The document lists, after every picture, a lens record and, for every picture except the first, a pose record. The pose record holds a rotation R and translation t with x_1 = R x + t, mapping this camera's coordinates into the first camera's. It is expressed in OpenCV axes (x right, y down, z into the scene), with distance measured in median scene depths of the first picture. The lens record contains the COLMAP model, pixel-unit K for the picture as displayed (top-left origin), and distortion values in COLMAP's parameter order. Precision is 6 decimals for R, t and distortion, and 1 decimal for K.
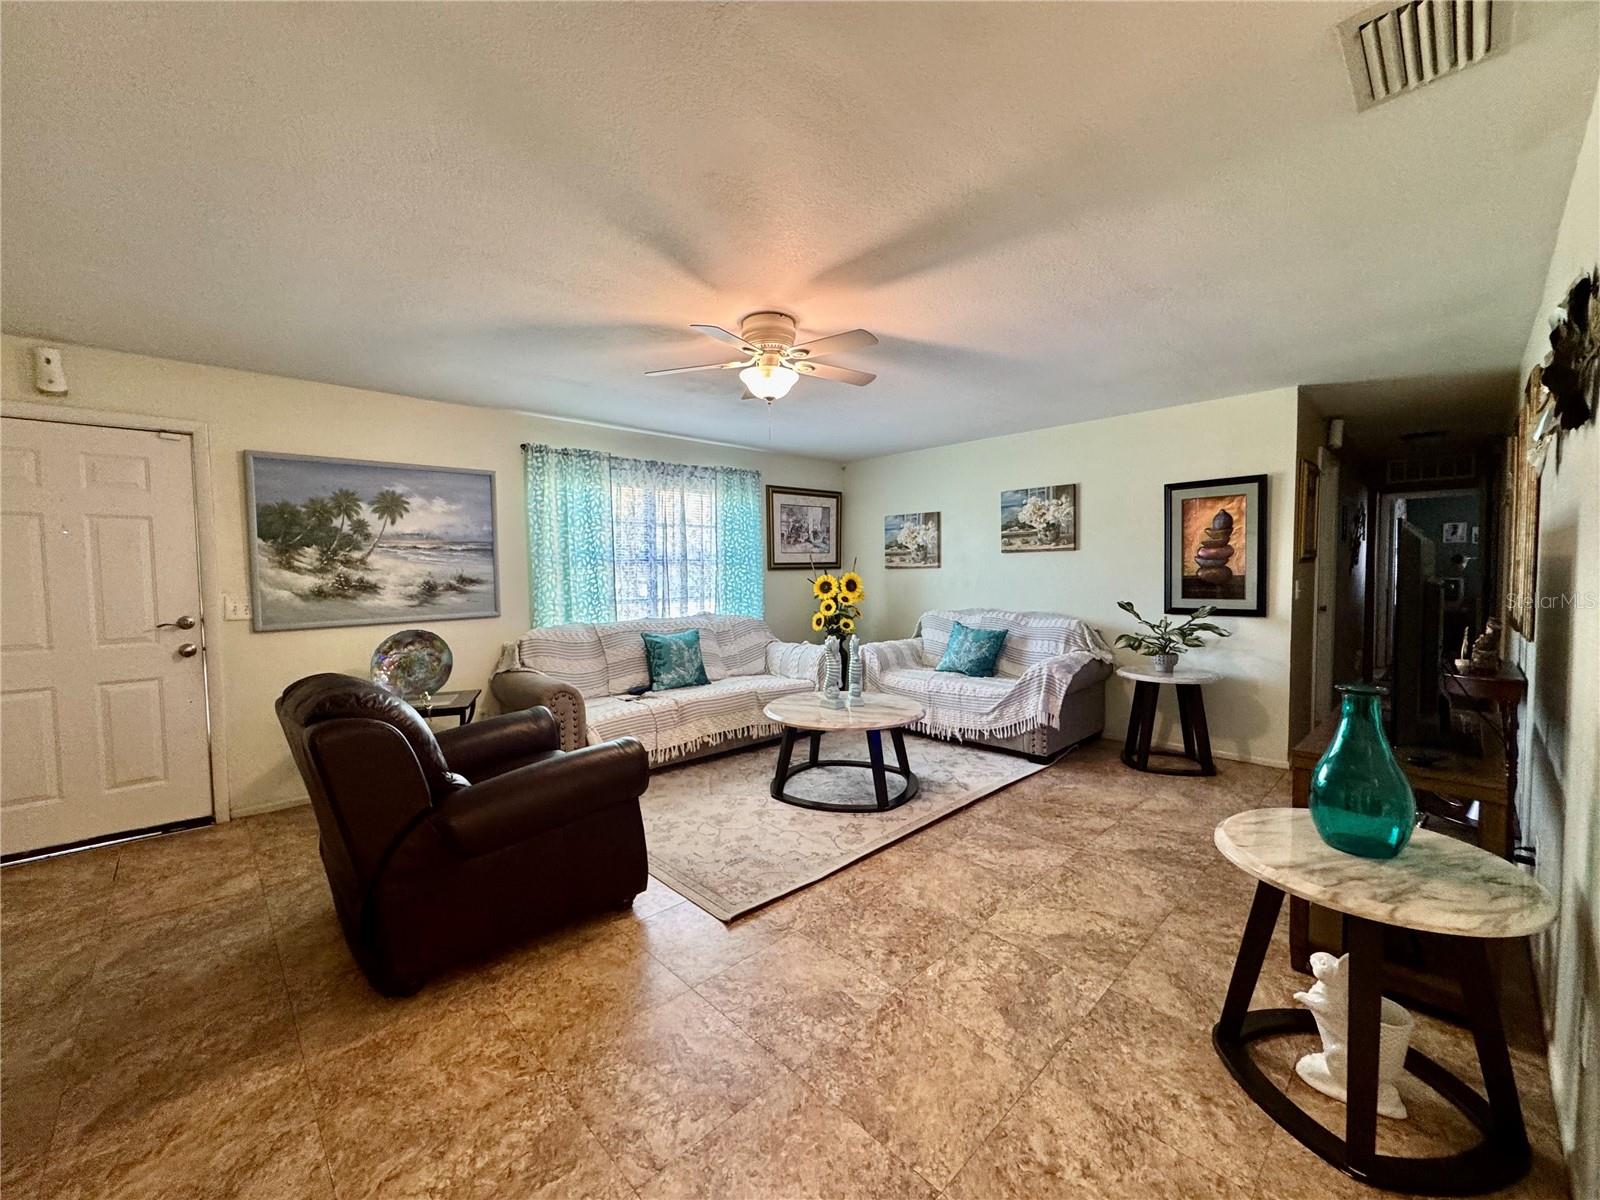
lens RADIAL K [[639.4, 0, 800.5], [0, 639.4, 596.9], [0, 0, 1]] dist [-0.002736, 0.000130]
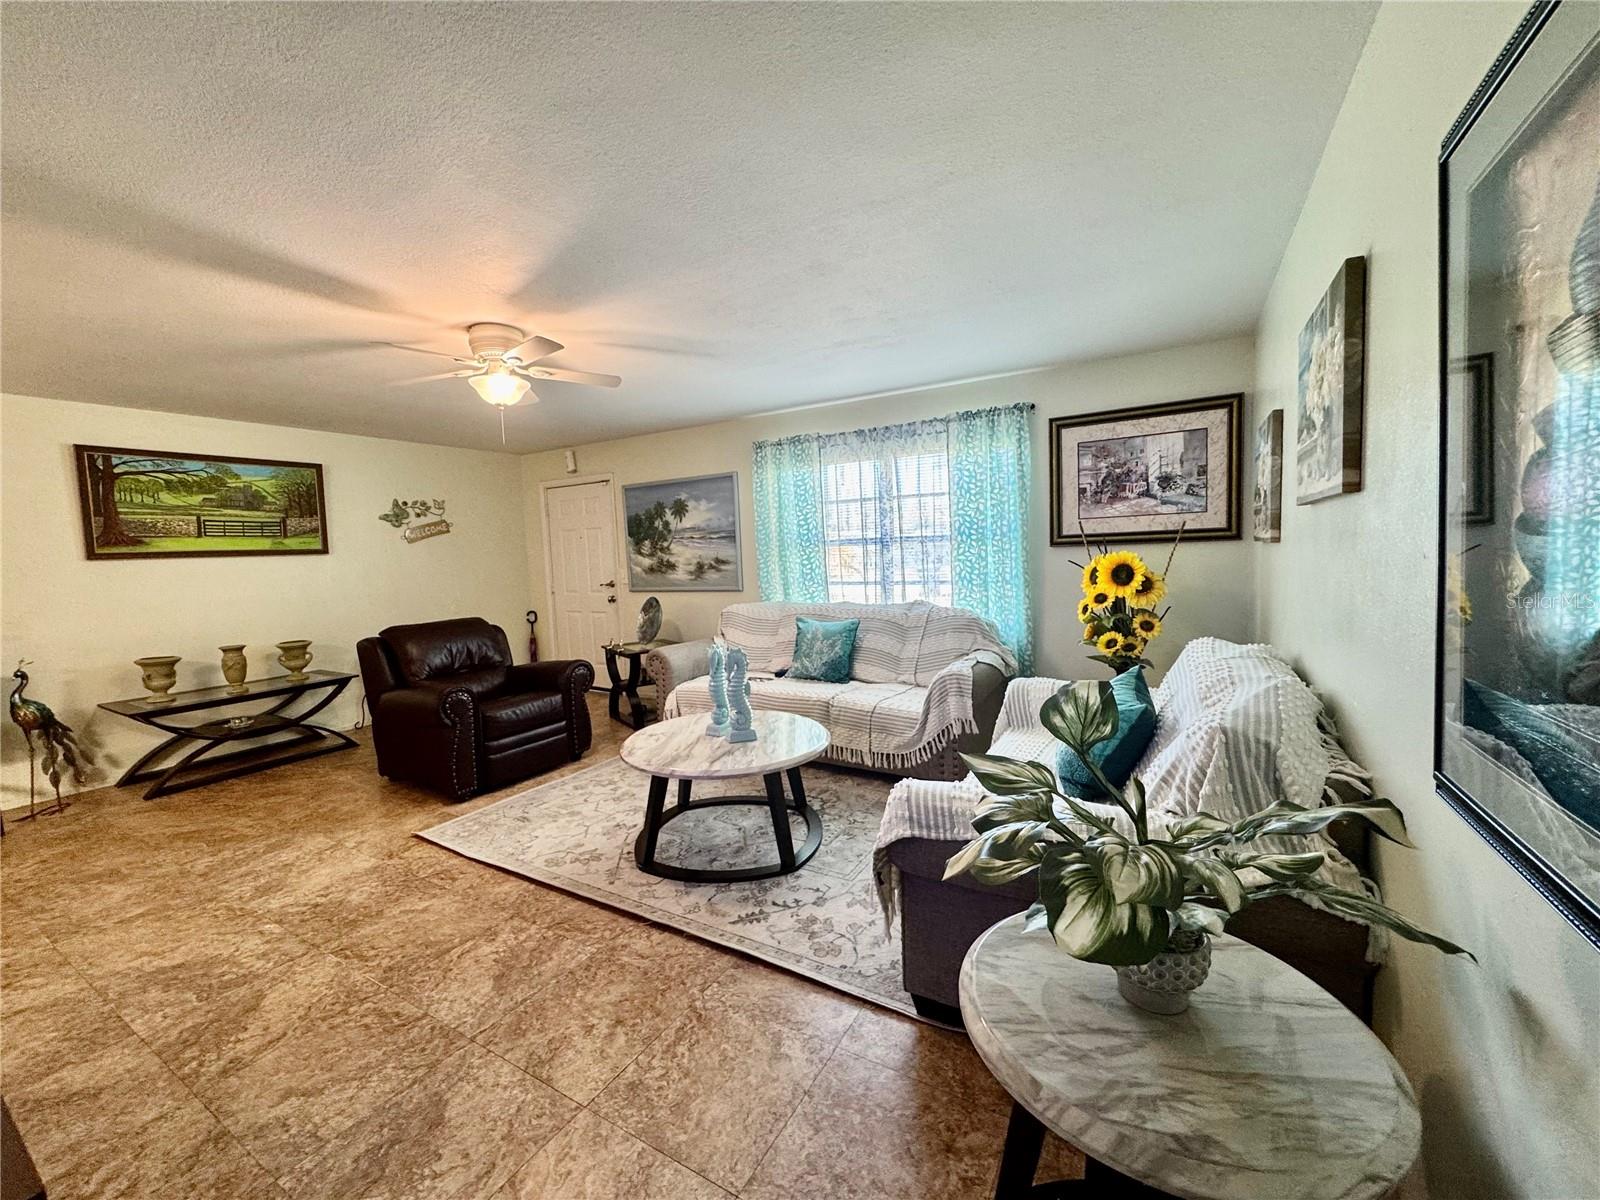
lens RADIAL K [[639.4, 0, 800.5], [0, 639.4, 596.9], [0, 0, 1]] dist [-0.002736, 0.000130]
pose [[0.267530, 0.075936, -0.960553, 0.836288], [-0.009682, 0.997051, 0.076125, -0.058958], [0.963501, -0.011065, 0.267476, 0.888097]]
